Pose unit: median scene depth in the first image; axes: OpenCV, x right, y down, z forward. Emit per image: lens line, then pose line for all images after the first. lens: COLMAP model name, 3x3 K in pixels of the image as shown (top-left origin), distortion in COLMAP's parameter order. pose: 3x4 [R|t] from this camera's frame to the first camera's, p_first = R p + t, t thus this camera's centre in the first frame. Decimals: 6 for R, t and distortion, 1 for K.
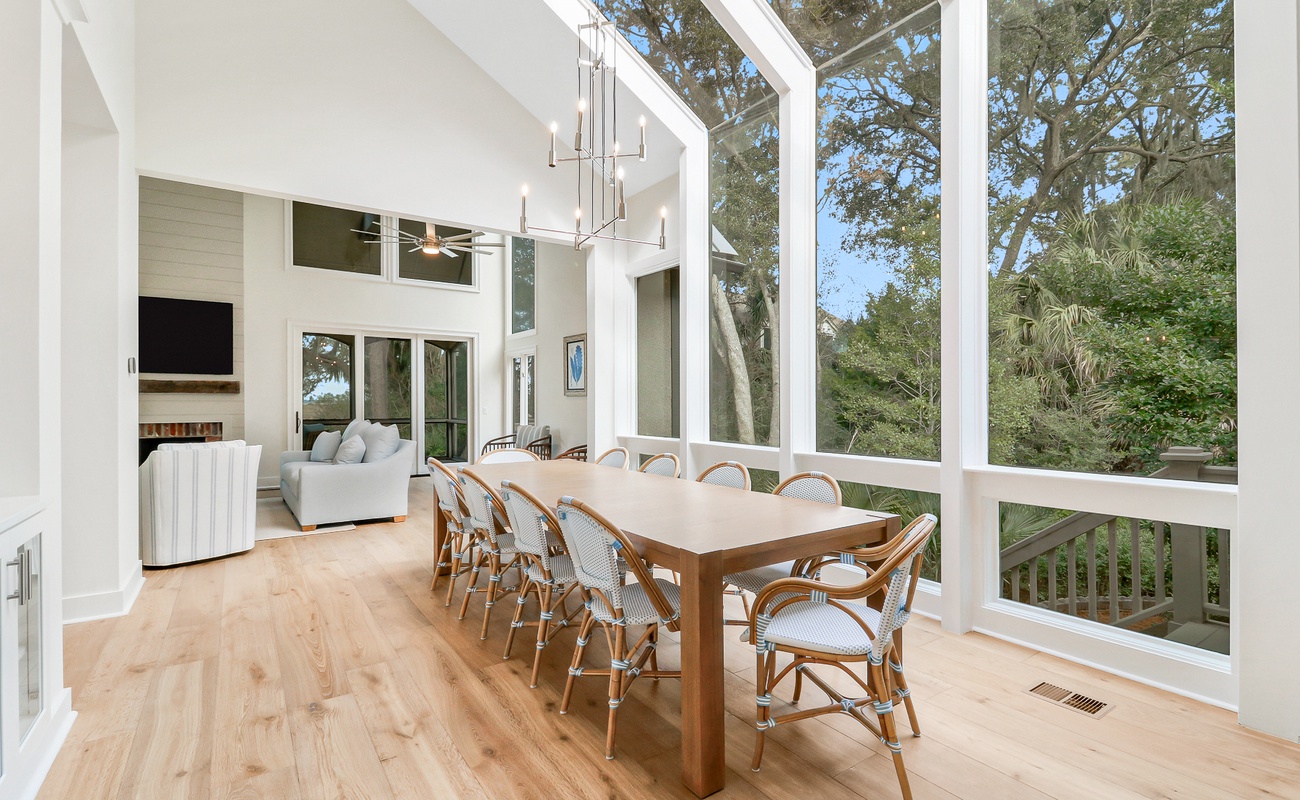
lens RADIAL K [[600.7, 0, 664.0], [0, 600.7, 396.7], [0, 0, 1]] dist [0.002473, -0.009739]
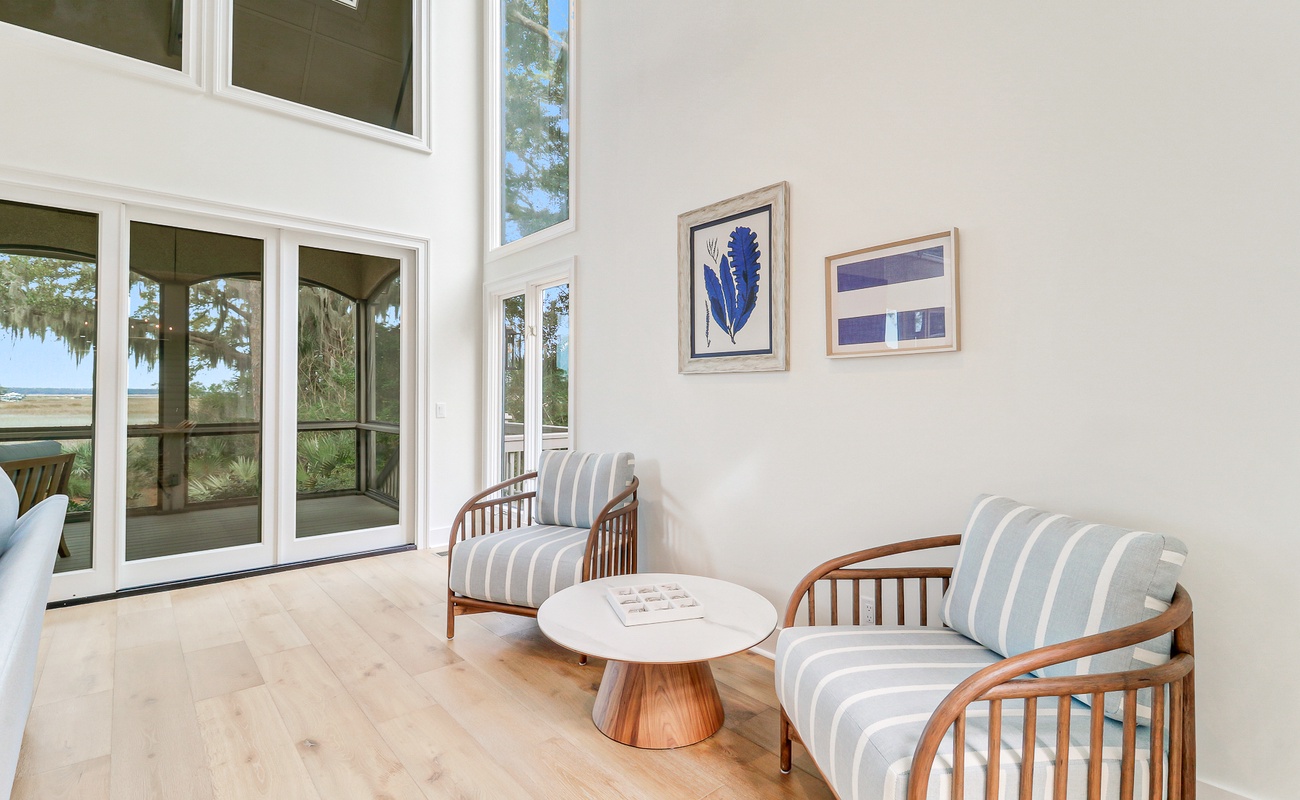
lens RADIAL K [[600.7, 0, 664.0], [0, 600.7, 396.7], [0, 0, 1]] dist [0.002473, -0.009739]
pose [[0.993192, 0.006338, 0.116316, -0.192322], [-0.007352, 0.999939, 0.008290, 0.007287], [-0.116257, -0.009089, 0.993178, 0.553233]]
